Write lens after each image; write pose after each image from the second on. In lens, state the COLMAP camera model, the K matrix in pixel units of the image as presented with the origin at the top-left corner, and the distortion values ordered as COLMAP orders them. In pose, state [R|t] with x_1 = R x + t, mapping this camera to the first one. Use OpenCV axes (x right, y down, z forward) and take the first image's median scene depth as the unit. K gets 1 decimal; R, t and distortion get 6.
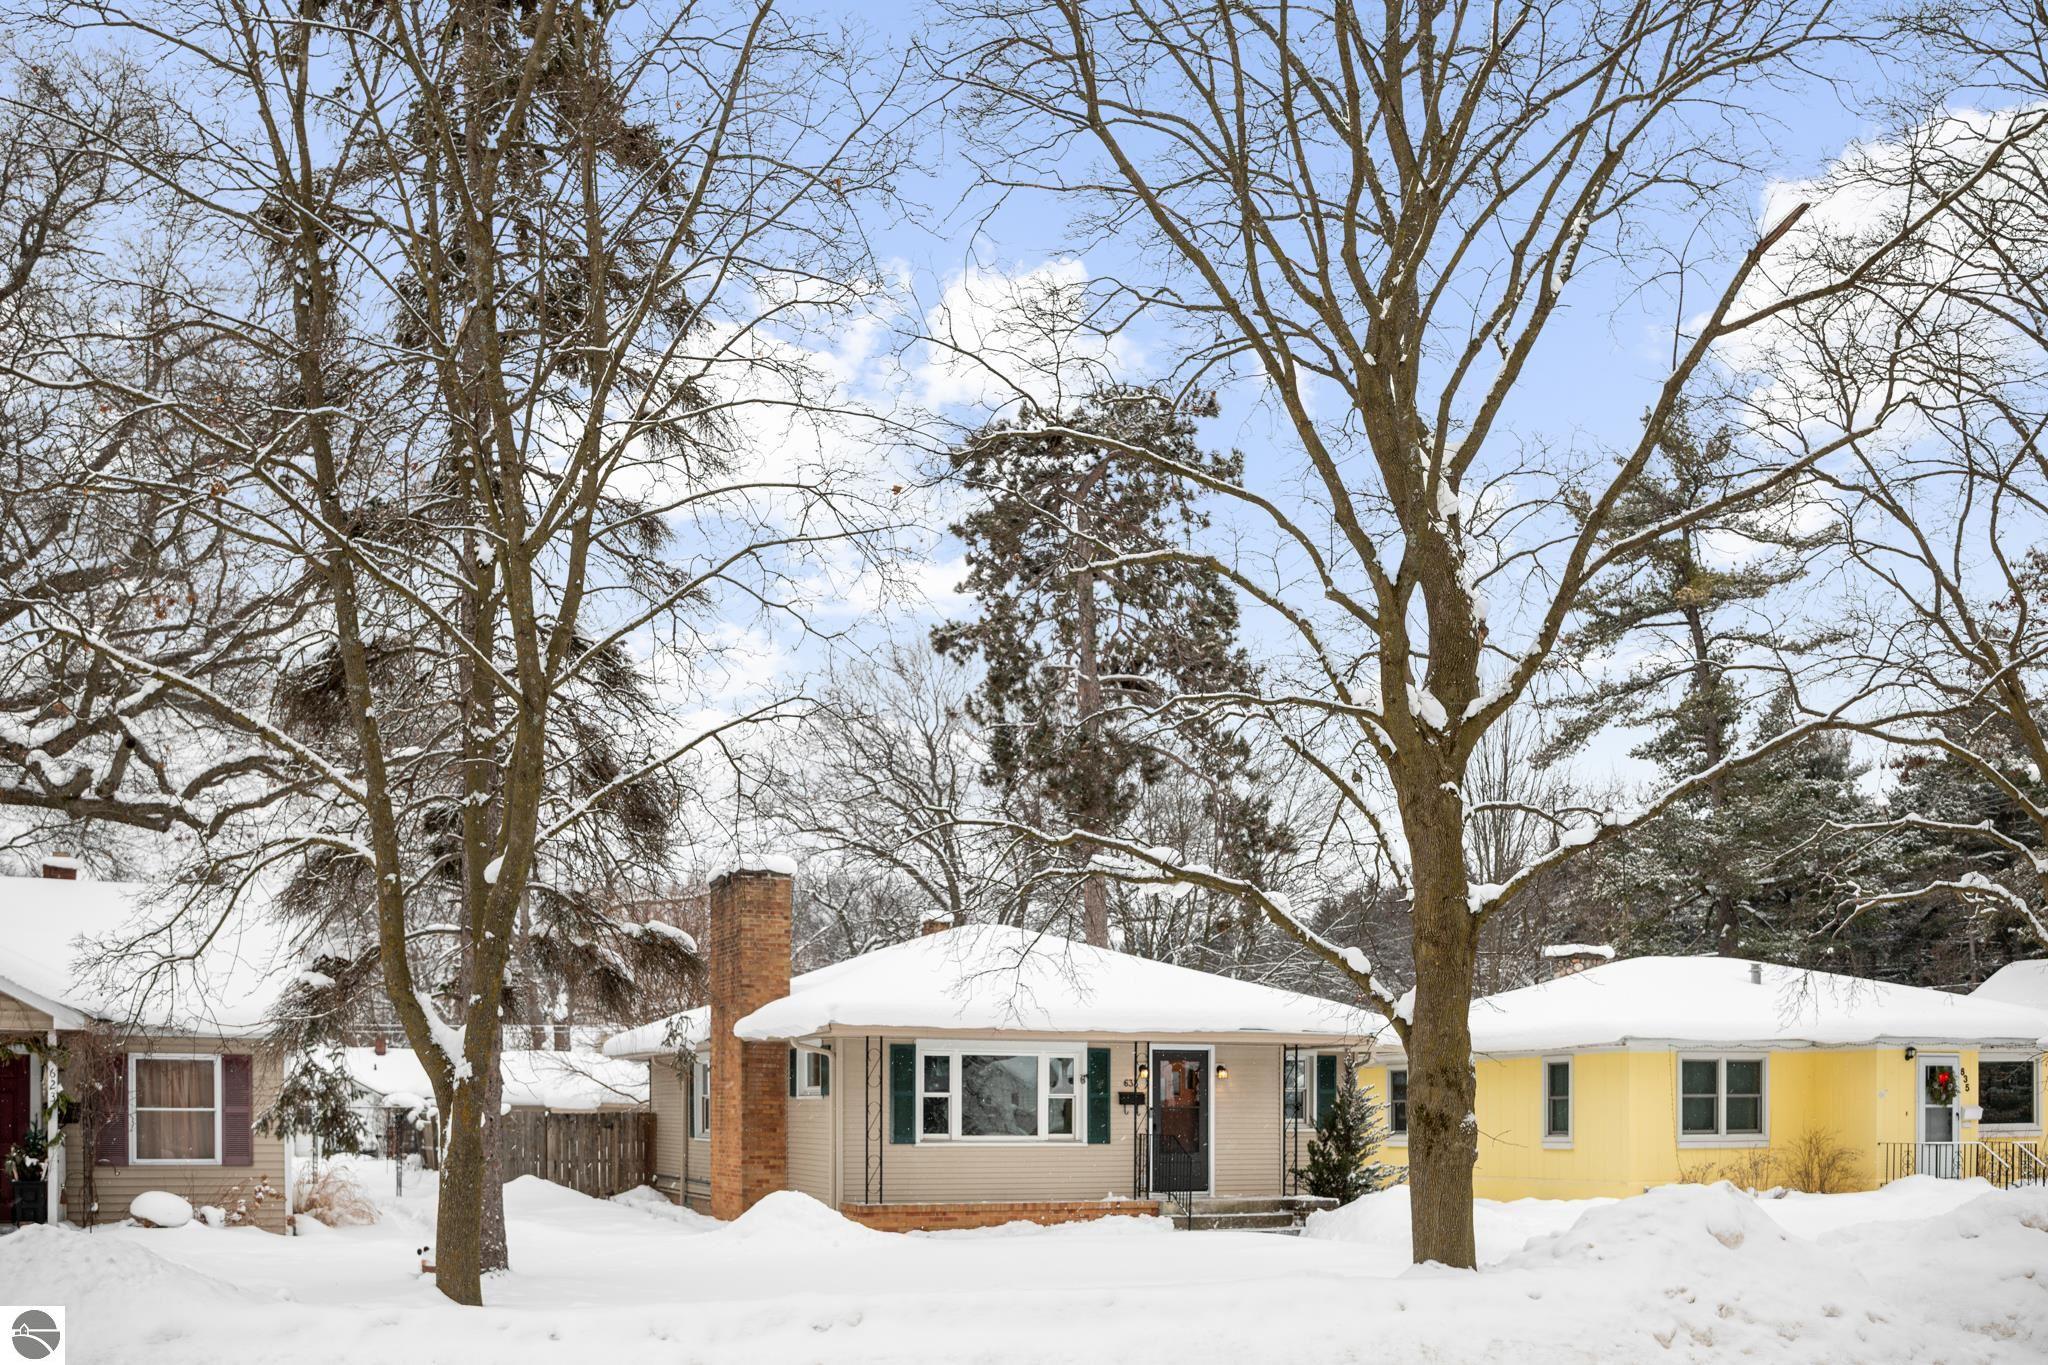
lens RADIAL K [[3451.4, 0, 1024.0], [0, 3451.4, 682.5], [0, 0, 1]] dist [-0.238507, 0.205655]
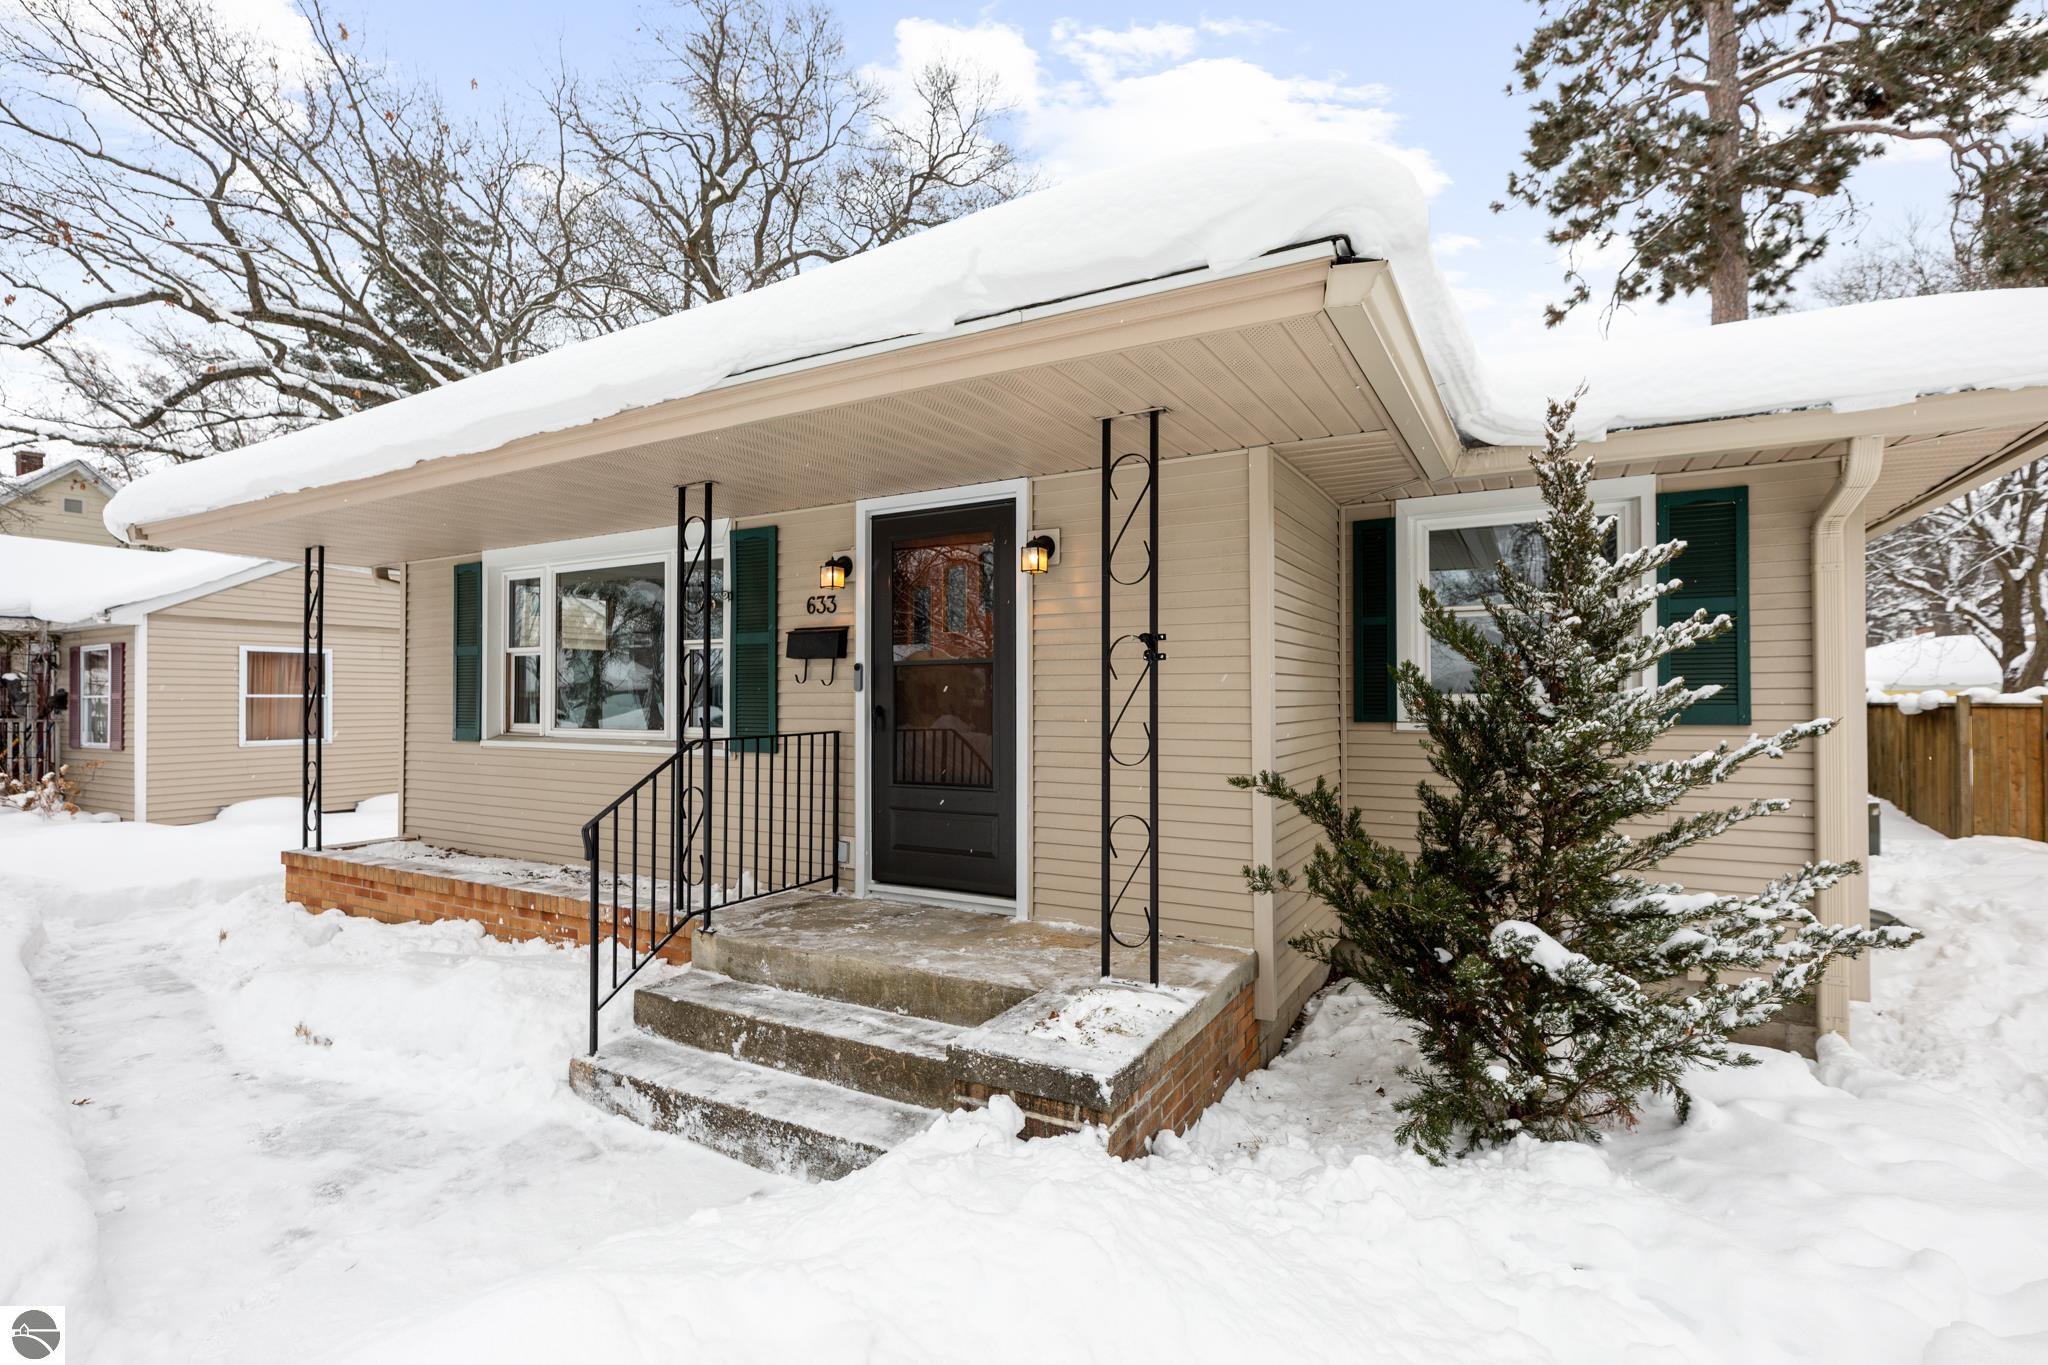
lens RADIAL K [[983.6, 0, 1024.0], [0, 983.6, 682.5], [0, 0, 1]] dist [0.003577, 0.000513]
pose [[0.621531, -0.012483, -0.783290, 0.130195], [0.082824, 0.995316, 0.049858, 0.117835], [0.778999, -0.095864, 0.619653, 0.917864]]
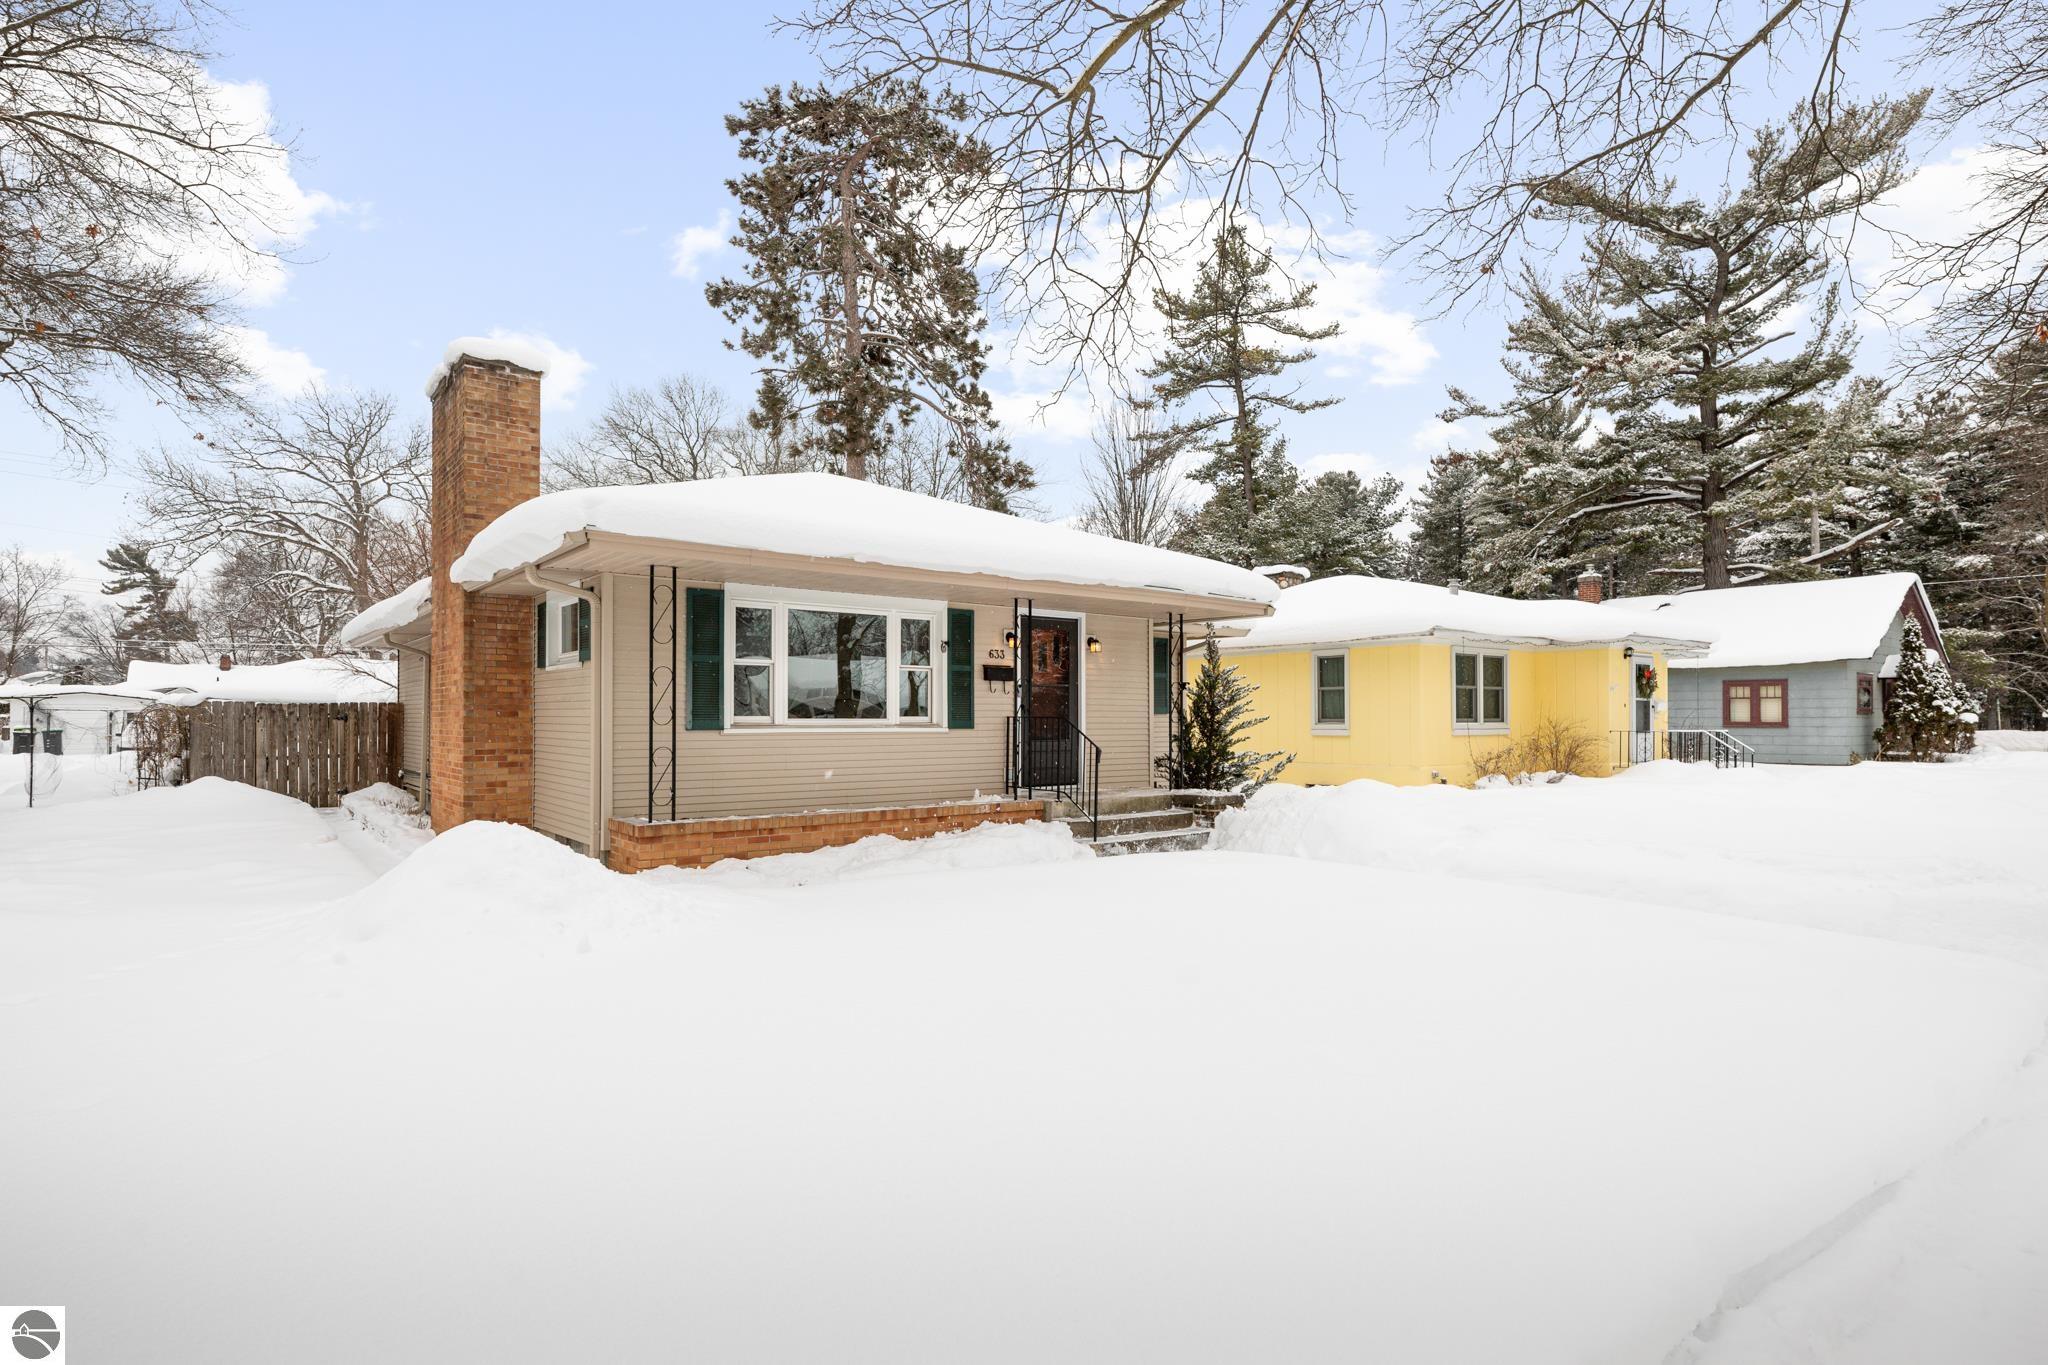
lens RADIAL K [[983.6, 0, 1024.0], [0, 983.6, 682.5], [0, 0, 1]] dist [0.003577, 0.000513]
pose [[0.945813, 0.009930, 0.324560, -0.037121], [-0.034804, 0.996874, 0.070927, 0.103018], [-0.322841, -0.078380, 0.943202, 0.753188]]
